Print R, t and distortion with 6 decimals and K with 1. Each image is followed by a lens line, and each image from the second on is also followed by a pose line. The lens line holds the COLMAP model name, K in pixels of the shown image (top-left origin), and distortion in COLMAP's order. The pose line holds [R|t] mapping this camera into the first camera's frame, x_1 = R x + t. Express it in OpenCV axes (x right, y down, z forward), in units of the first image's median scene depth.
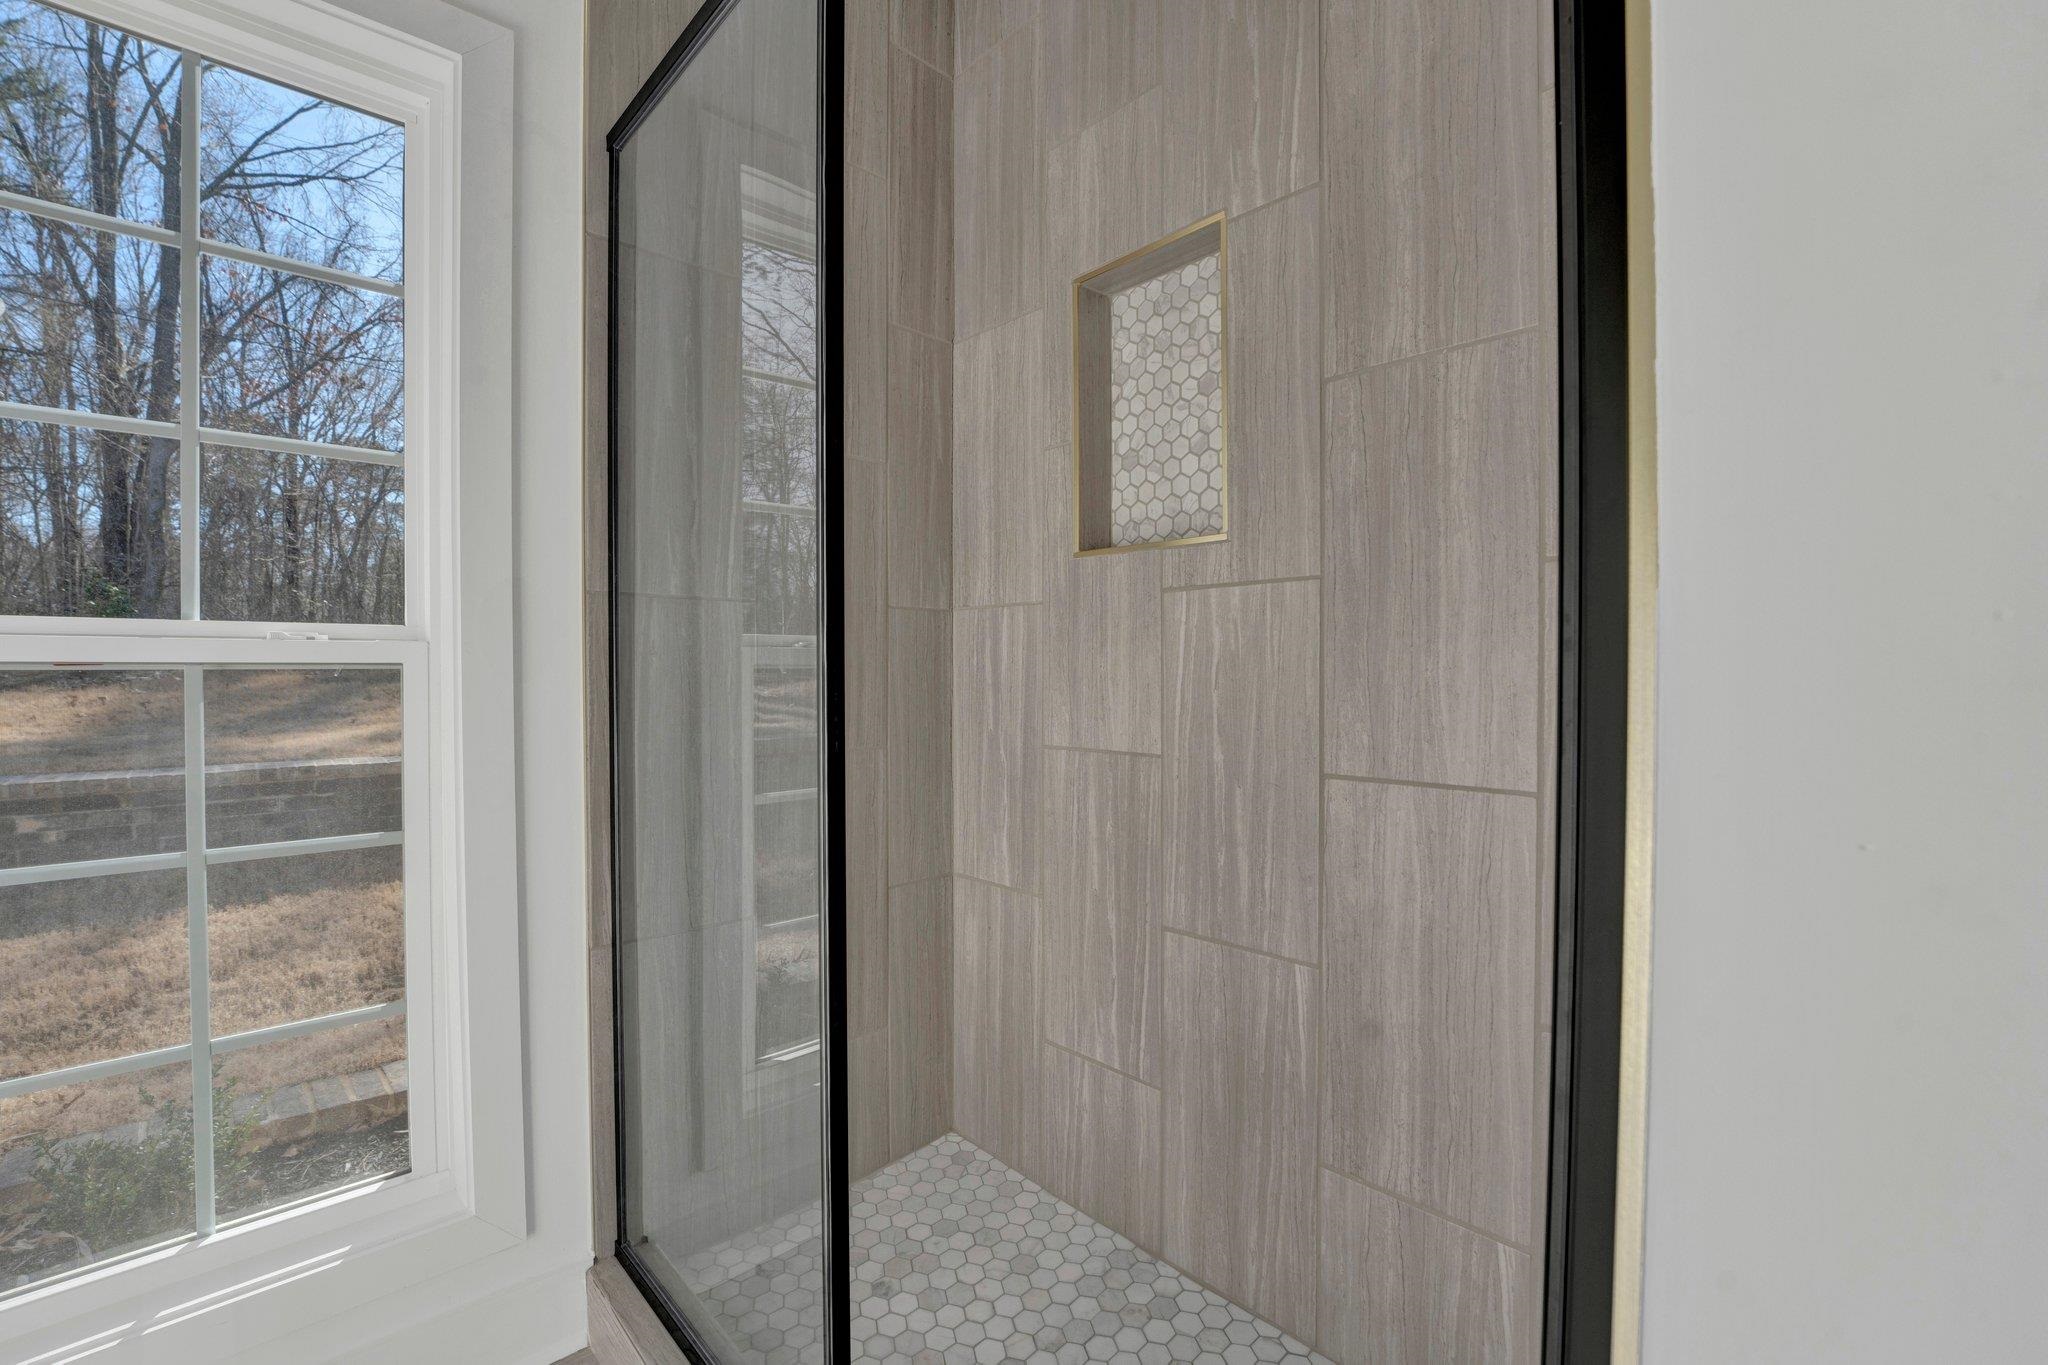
lens RADIAL K [[887.7, 0, 1025.9], [0, 887.7, 667.0], [0, 0, 1]] dist [-0.021297, 0.005334]
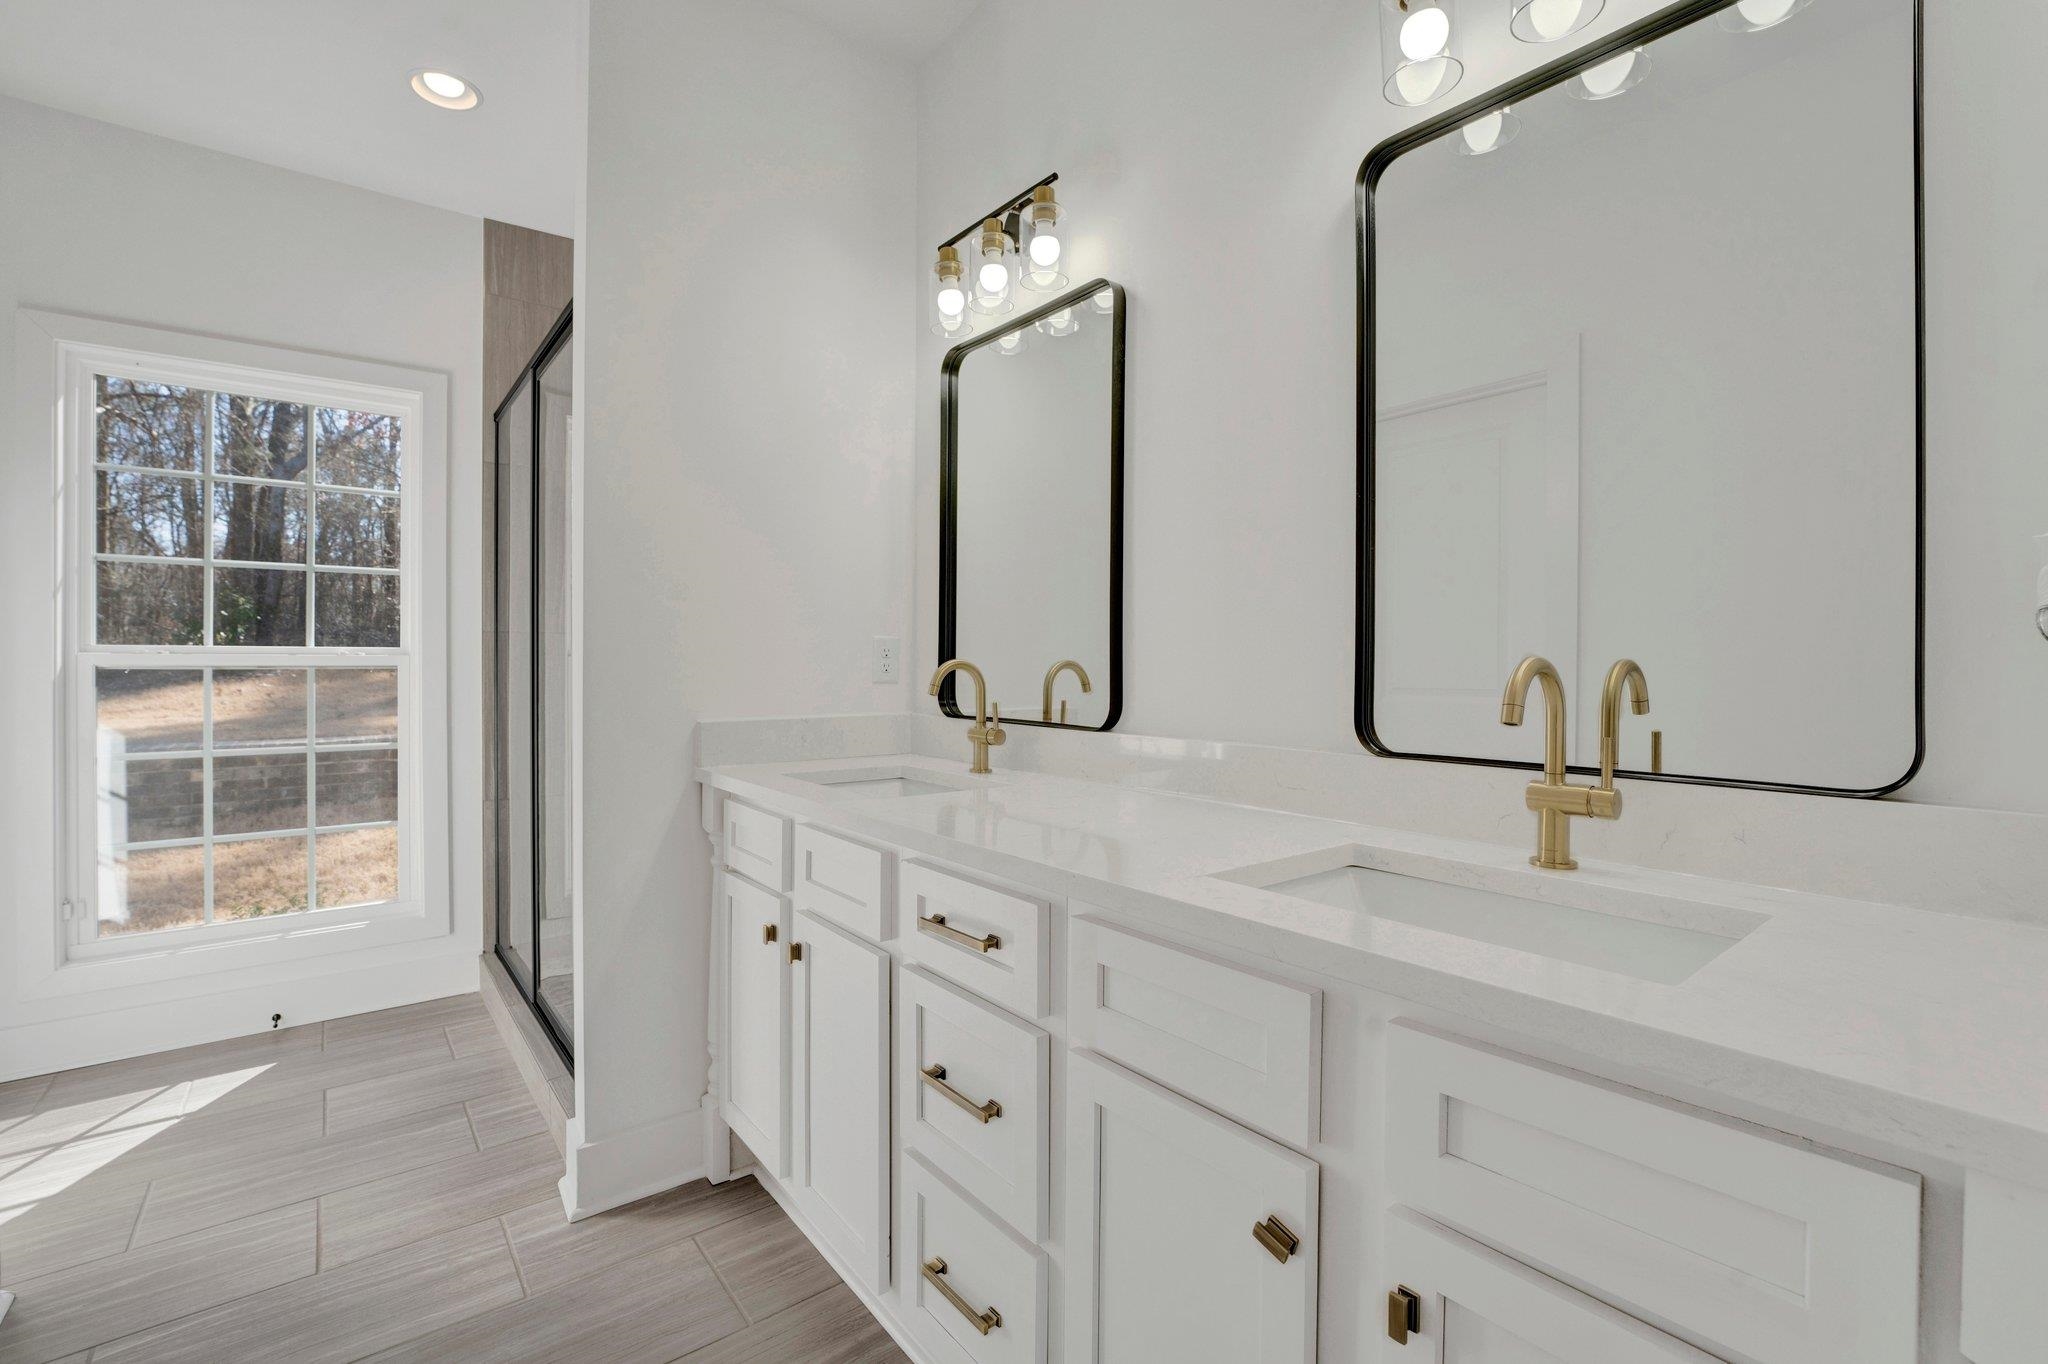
lens RADIAL K [[887.7, 0, 1009.4], [0, 887.7, 667.5], [0, 0, 1]] dist [-0.021297, 0.005334]
pose [[0.996494, 0.005383, -0.083488, 0.410435], [-0.005743, 0.999975, -0.004078, 0.000561], [0.083464, 0.004543, 0.996500, -0.437214]]
